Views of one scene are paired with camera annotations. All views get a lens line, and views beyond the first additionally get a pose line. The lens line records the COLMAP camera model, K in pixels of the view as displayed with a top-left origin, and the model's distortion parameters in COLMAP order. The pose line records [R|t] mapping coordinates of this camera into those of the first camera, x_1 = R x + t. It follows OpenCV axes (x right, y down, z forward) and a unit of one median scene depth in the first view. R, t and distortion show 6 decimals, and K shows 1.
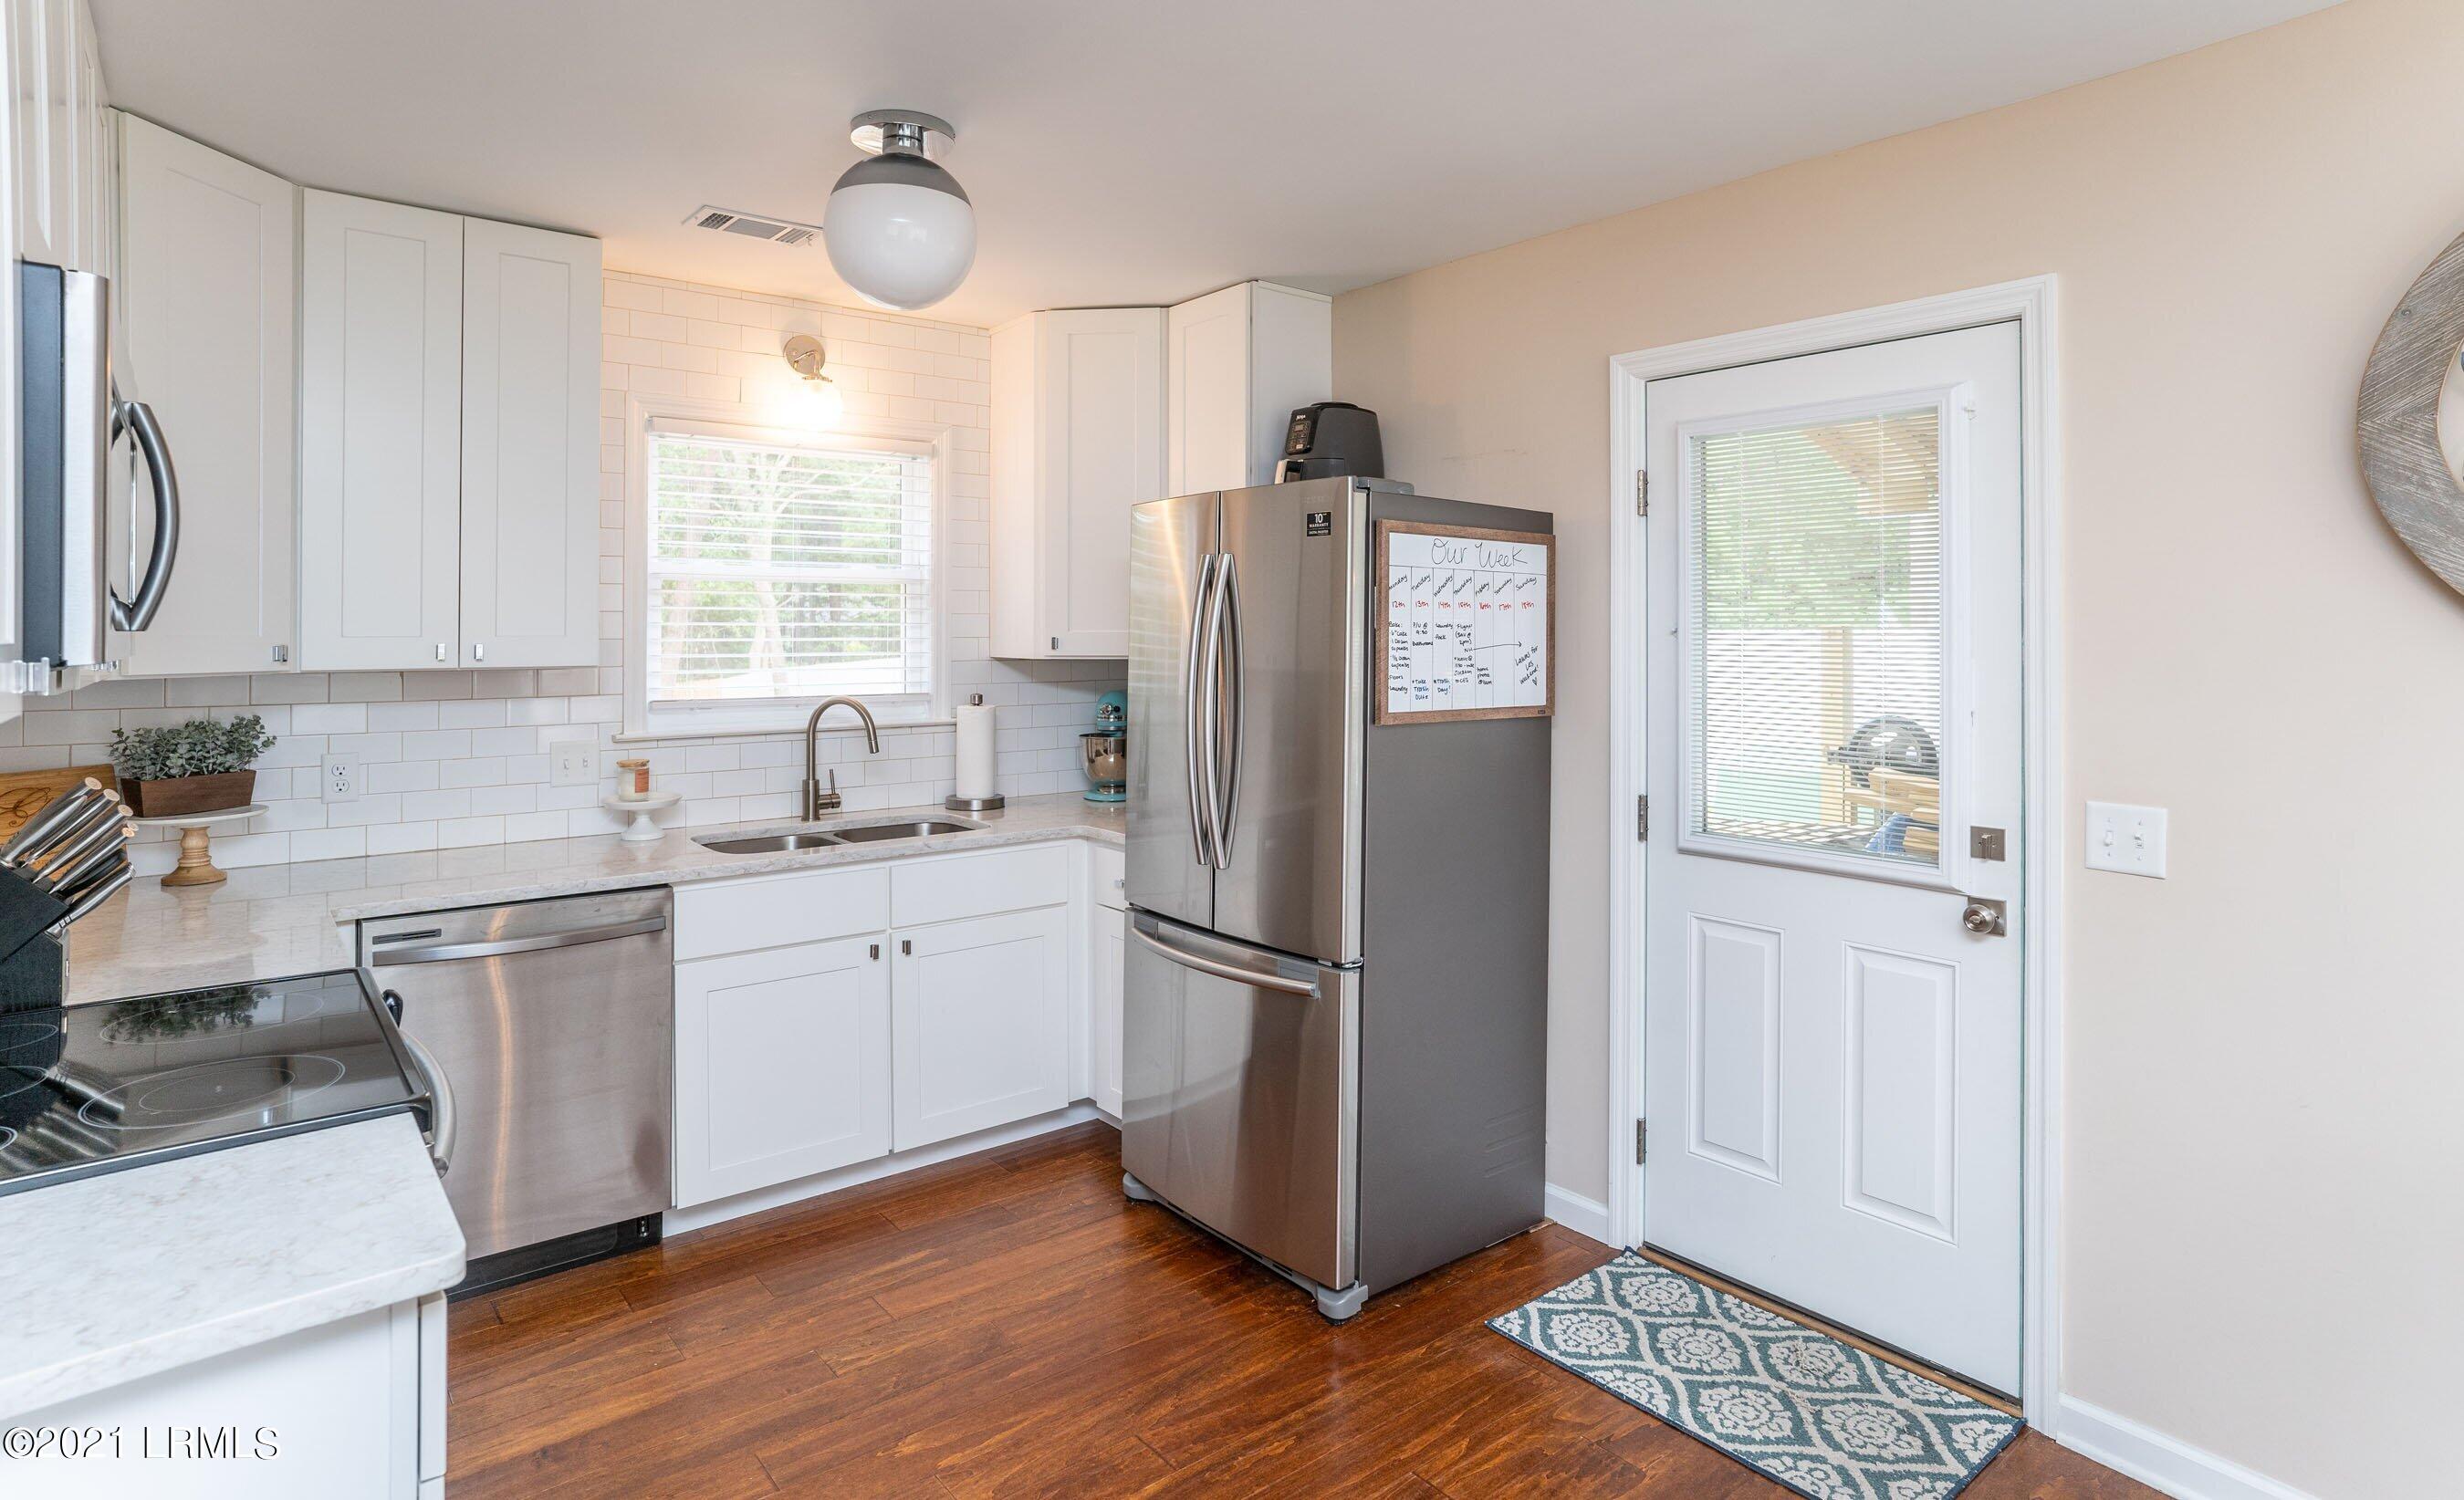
lens RADIAL K [[1284.6, 0, 1222.3], [0, 1284.6, 622.1], [0, 0, 1]] dist [0.002598, 0.001351]
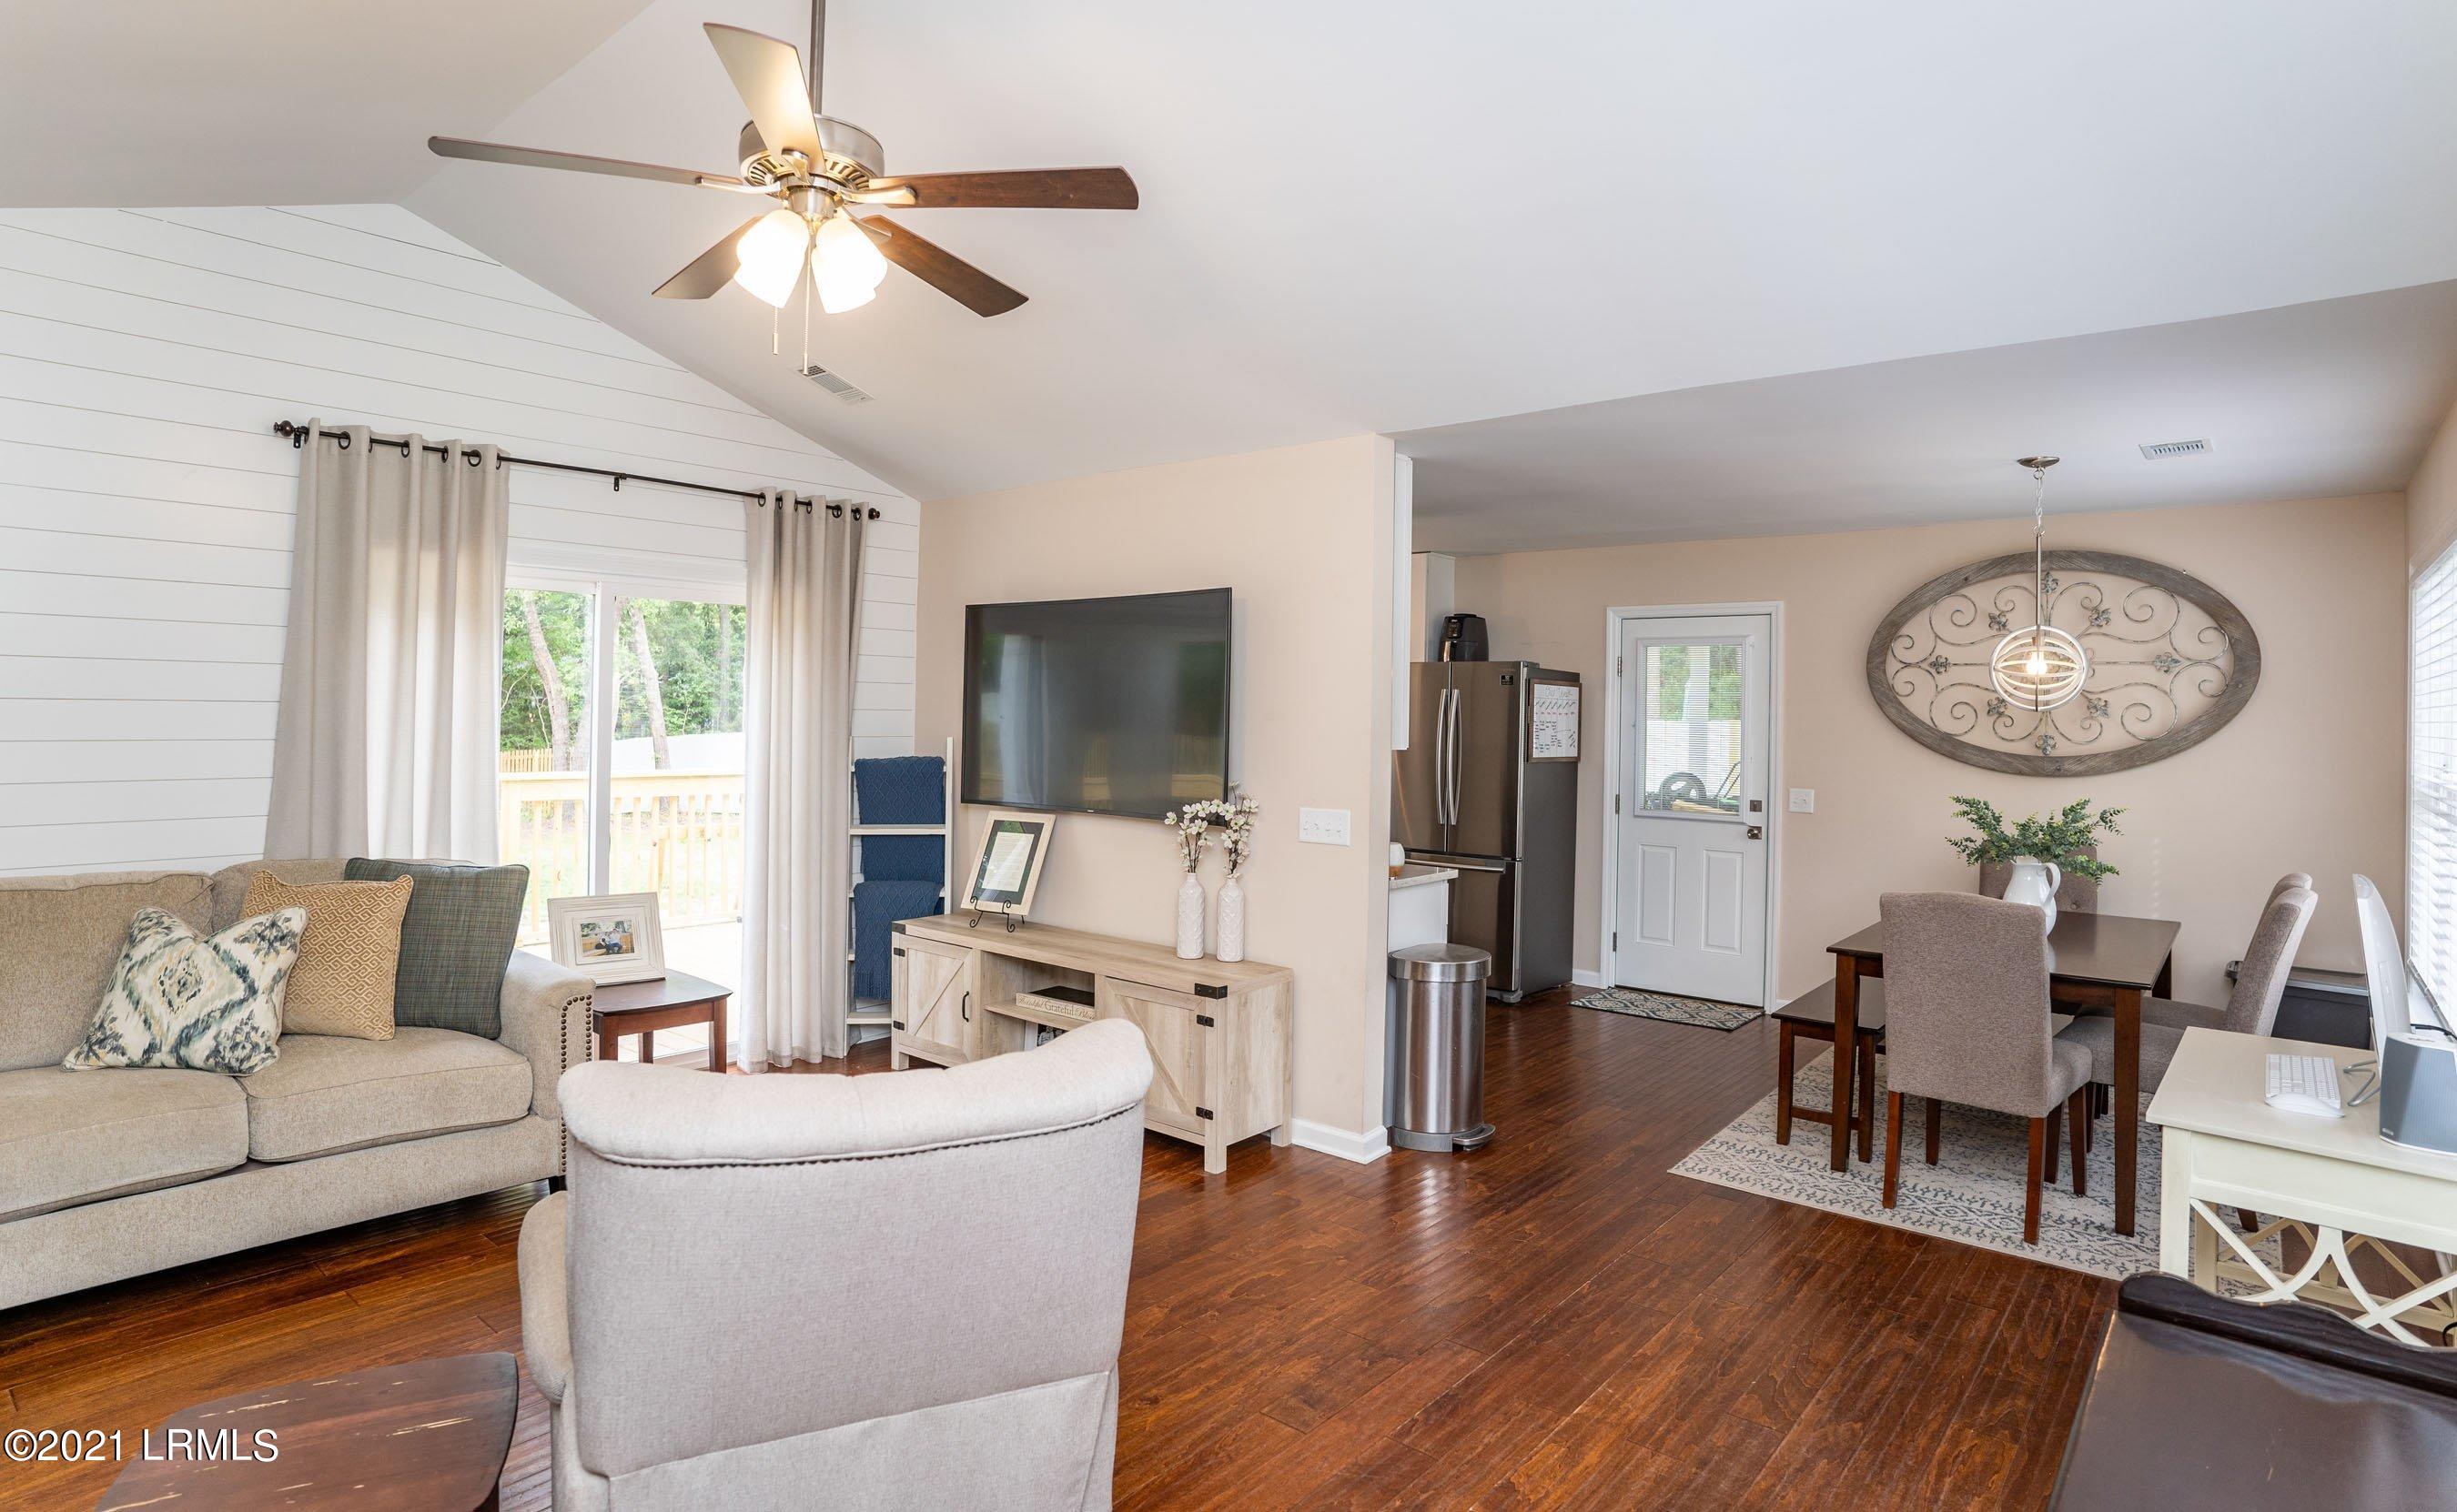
lens RADIAL K [[1295.9, 0, 1232.5], [0, 1295.9, 707.2], [0, 0, 1]] dist [0.000543, 0.000331]
pose [[0.978972, 0.016552, 0.203321, -0.911682], [-0.016716, 0.999860, -0.000910, -0.012742], [-0.203307, -0.002508, 0.979112, -1.266740]]
